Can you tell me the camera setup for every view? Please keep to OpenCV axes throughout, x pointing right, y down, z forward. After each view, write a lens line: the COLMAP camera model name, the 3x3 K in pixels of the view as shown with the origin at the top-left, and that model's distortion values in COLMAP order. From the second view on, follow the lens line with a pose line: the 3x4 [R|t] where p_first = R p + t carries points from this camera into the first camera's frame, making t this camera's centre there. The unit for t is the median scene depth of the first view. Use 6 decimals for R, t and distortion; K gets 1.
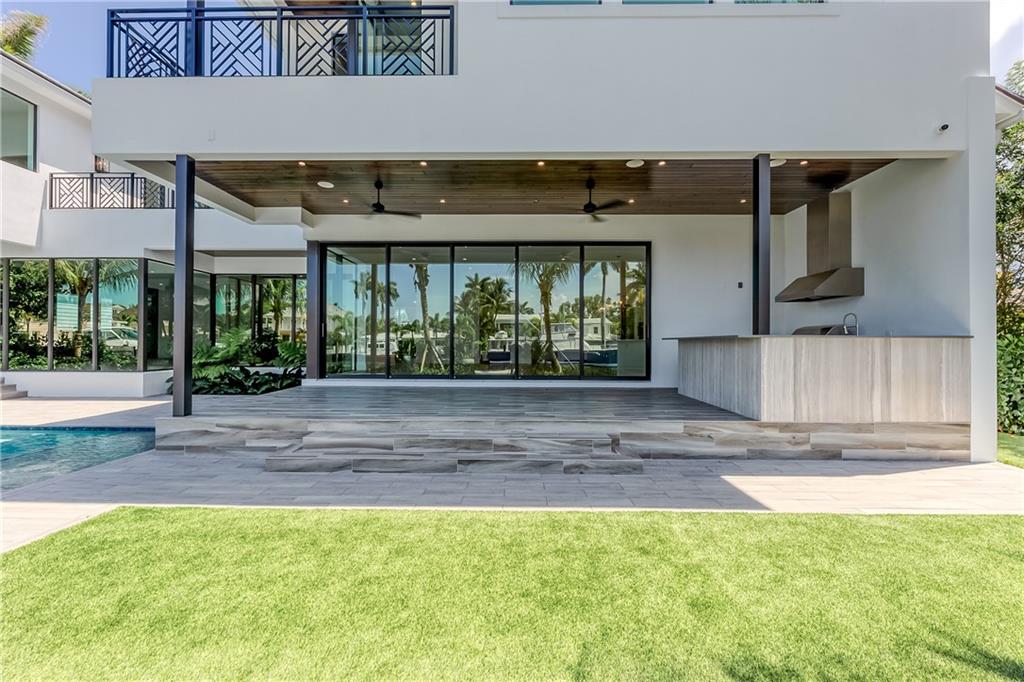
lens RADIAL K [[416.4, 0, 525.3], [0, 416.4, 352.6], [0, 0, 1]] dist [0.009184, -0.008417]
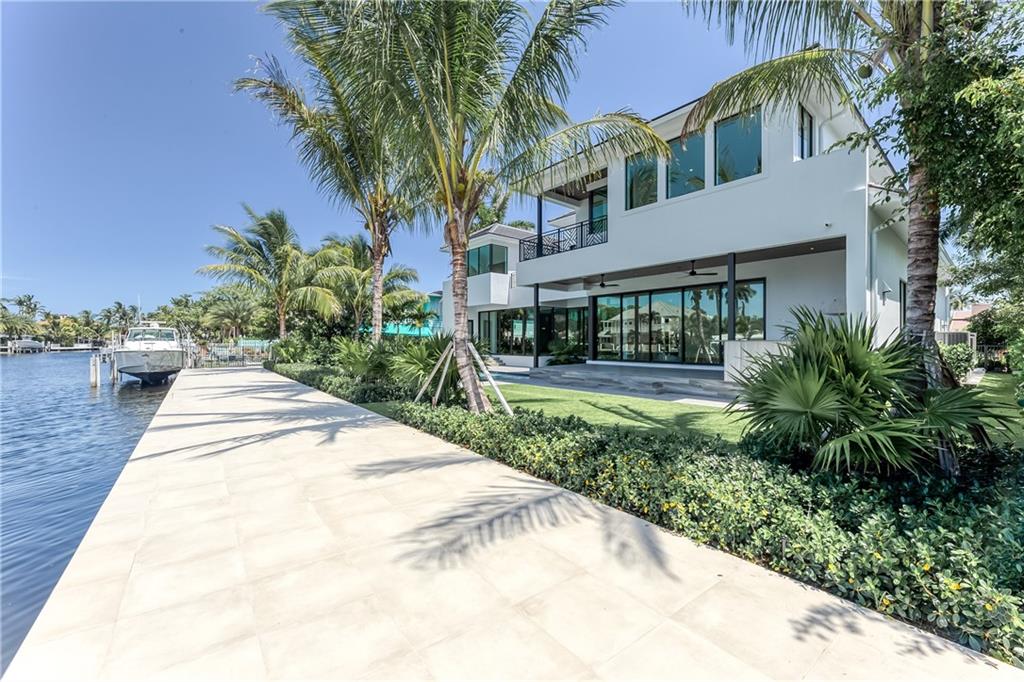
lens RADIAL K [[415.5, 0, 509.7], [0, 415.5, 343.7], [0, 0, 1]] dist [-0.000039, -0.000201]
pose [[0.647749, -0.001413, -0.761852, 1.470562], [-0.012845, 0.999836, -0.012776, 0.017532], [0.761745, 0.018062, 0.647625, -1.209223]]
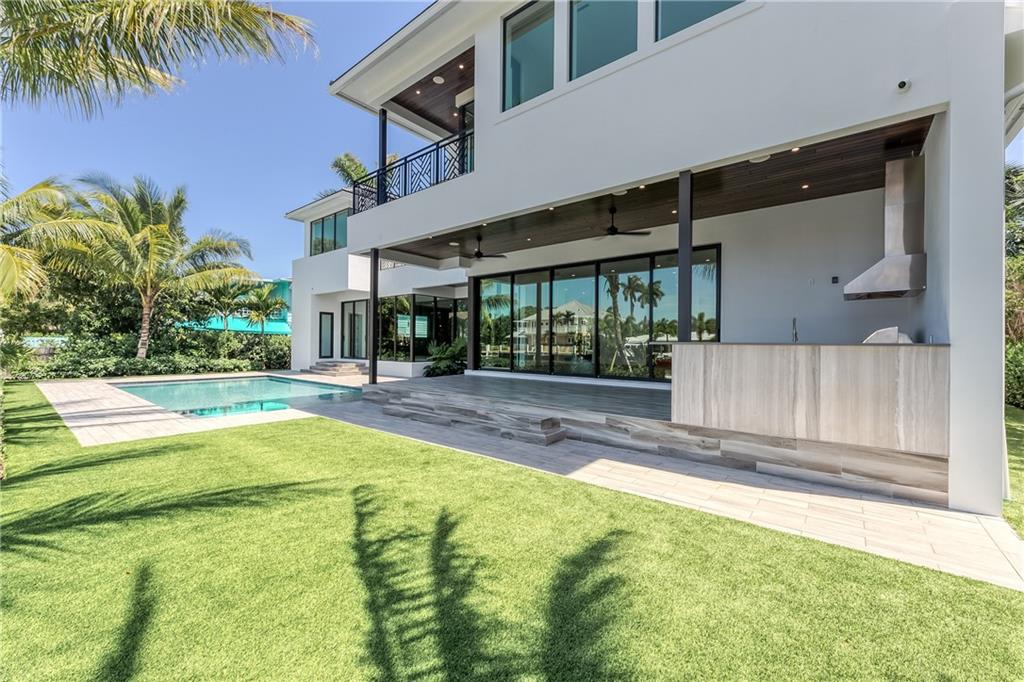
lens RADIAL K [[415.5, 0, 509.7], [0, 415.5, 343.7], [0, 0, 1]] dist [-0.000039, -0.000201]
pose [[0.777884, 0.003004, -0.628401, 0.916566], [-0.017904, 0.999689, -0.017383, -0.012059], [0.628153, 0.024773, 0.777695, -0.109022]]
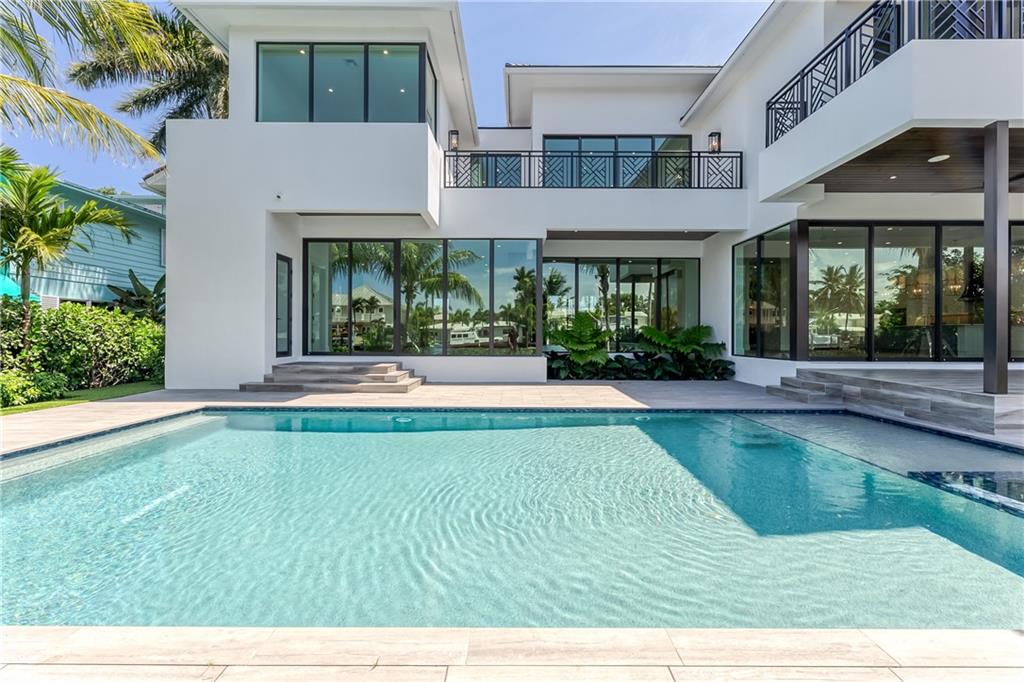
lens RADIAL K [[395.7, 0, 513.6], [0, 395.7, 337.8], [0, 0, 1]] dist [-0.014448, -0.000046]
pose [[0.999979, -0.001068, -0.006407, -2.026020], [0.000970, 0.999883, -0.015247, 0.036189], [0.006423, 0.015241, 0.999863, 0.174348]]
